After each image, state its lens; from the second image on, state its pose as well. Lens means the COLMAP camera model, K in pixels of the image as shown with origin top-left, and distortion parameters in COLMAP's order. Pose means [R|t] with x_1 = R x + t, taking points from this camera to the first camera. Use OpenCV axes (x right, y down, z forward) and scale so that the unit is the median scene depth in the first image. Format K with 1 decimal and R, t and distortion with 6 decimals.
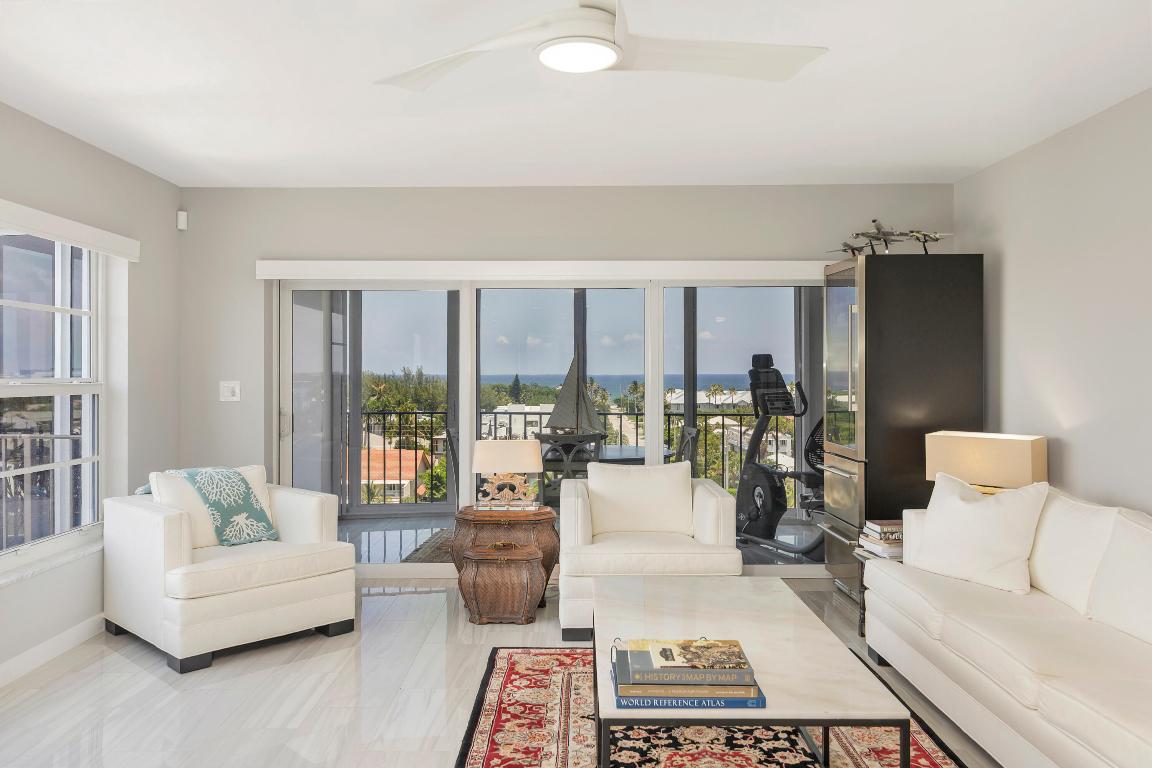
lens RADIAL K [[869.8, 0, 569.6], [0, 869.8, 376.8], [0, 0, 1]] dist [0.001730, -0.000618]
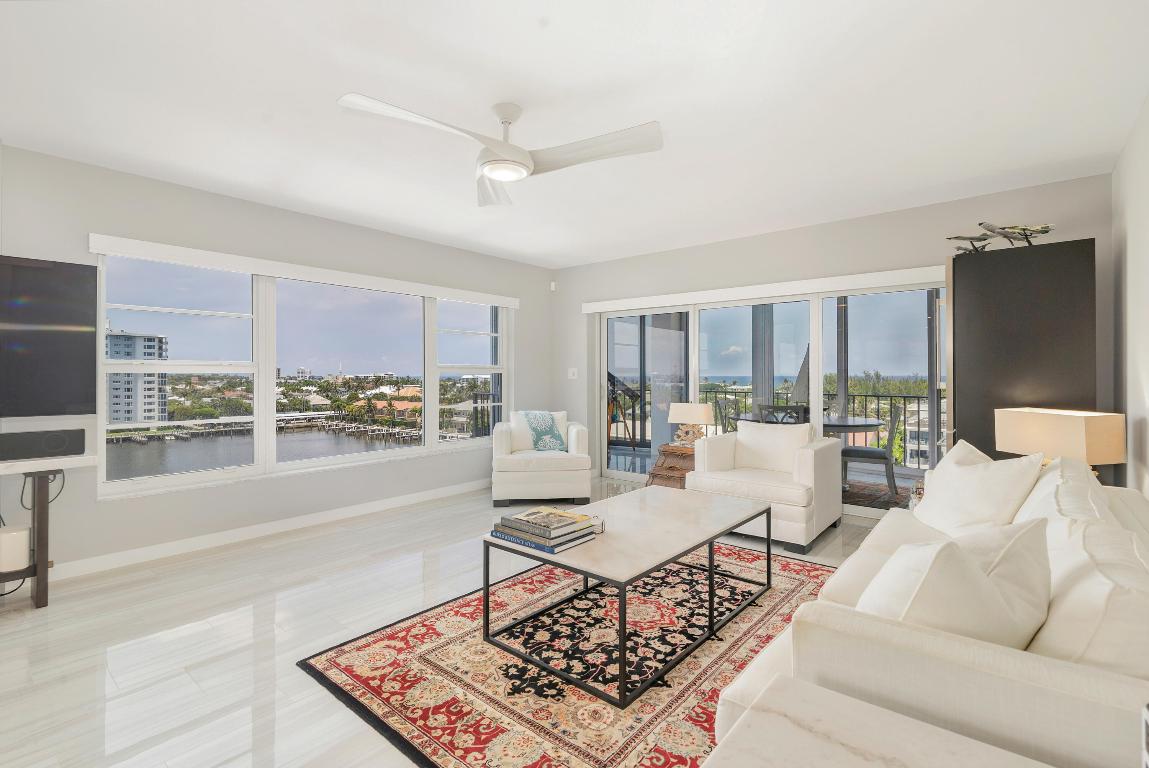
lens RADIAL K [[534.5, 0, 574.2], [0, 534.5, 372.2], [0, 0, 1]] dist [0.005033, -0.000048]
pose [[0.768716, -0.000992, -0.639589, 0.428838], [-0.003193, 0.999980, -0.005388, 0.023993], [0.639582, 0.006184, 0.768698, 0.126124]]
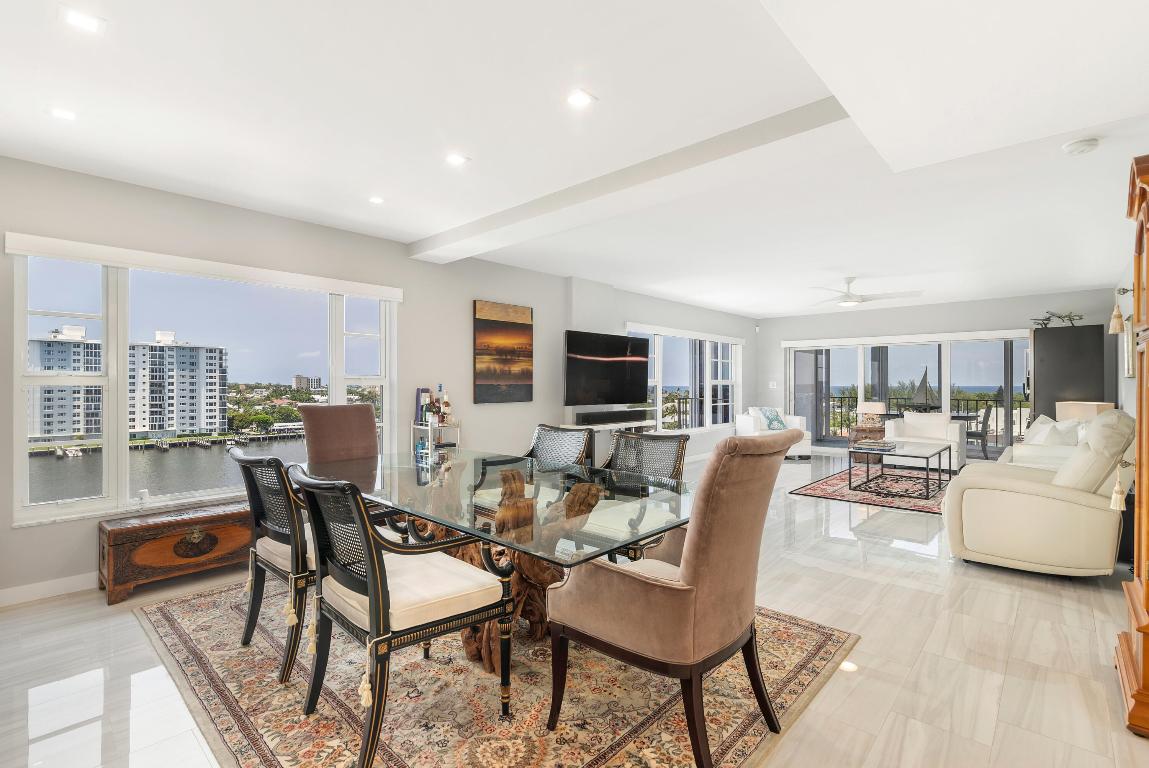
lens RADIAL K [[528.8, 0, 571.5], [0, 528.8, 379.7], [0, 0, 1]] dist [0.006620, -0.000038]
pose [[0.735505, -0.002445, -0.677515, 0.414497], [-0.004741, 0.999950, -0.008756, 0.021934], [0.677503, 0.009652, 0.735457, -1.001491]]
